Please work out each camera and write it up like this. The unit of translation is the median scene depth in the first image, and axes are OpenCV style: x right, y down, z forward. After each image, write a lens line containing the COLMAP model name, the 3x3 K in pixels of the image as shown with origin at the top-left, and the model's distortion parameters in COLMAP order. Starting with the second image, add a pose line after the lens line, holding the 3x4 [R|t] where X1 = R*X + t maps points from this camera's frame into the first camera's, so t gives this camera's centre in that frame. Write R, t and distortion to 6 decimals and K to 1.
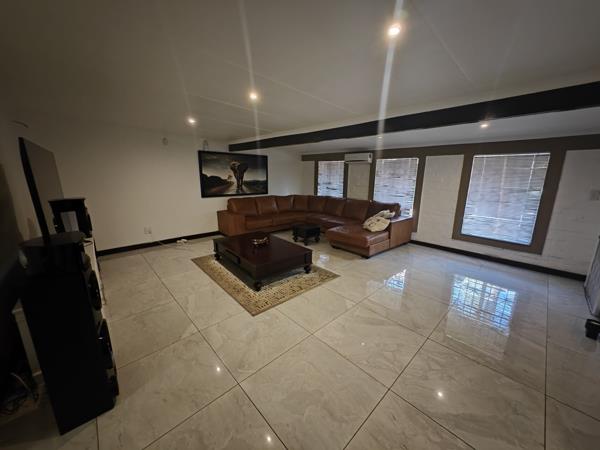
lens RADIAL K [[230.8, 0, 300.5], [0, 230.8, 222.8], [0, 0, 1]] dist [-0.002266, 0.000673]
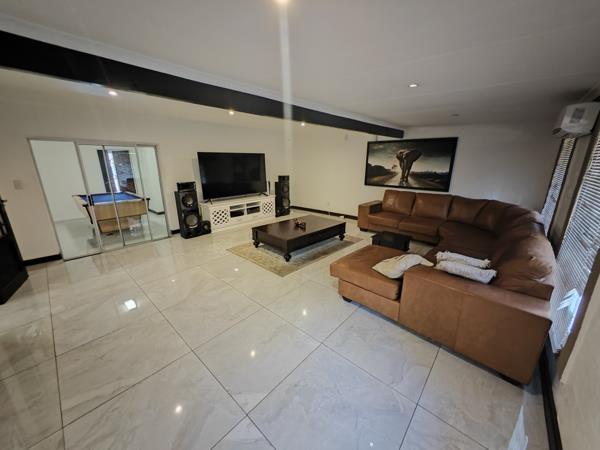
lens RADIAL K [[230.8, 0, 301.0], [0, 230.8, 222.3], [0, 0, 1]] dist [-0.002266, 0.000673]
pose [[0.090143, 0.250609, -0.963883, 0.617063], [-0.208363, 0.951150, 0.227812, -0.121380], [0.973889, 0.180302, 0.137957, 0.557934]]
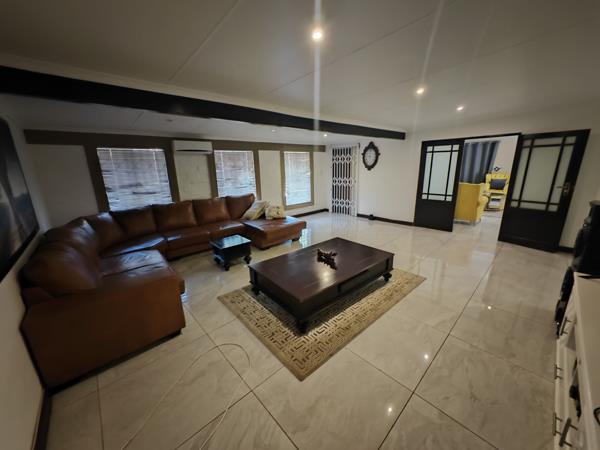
lens RADIAL K [[230.8, 0, 298.8], [0, 230.8, 226.5], [0, 0, 1]] dist [-0.002266, 0.000673]
pose [[0.004900, -0.268760, 0.963195, -0.594650], [0.235346, 0.936461, 0.260103, -0.152684], [-0.971899, 0.225409, 0.067840, 0.682183]]
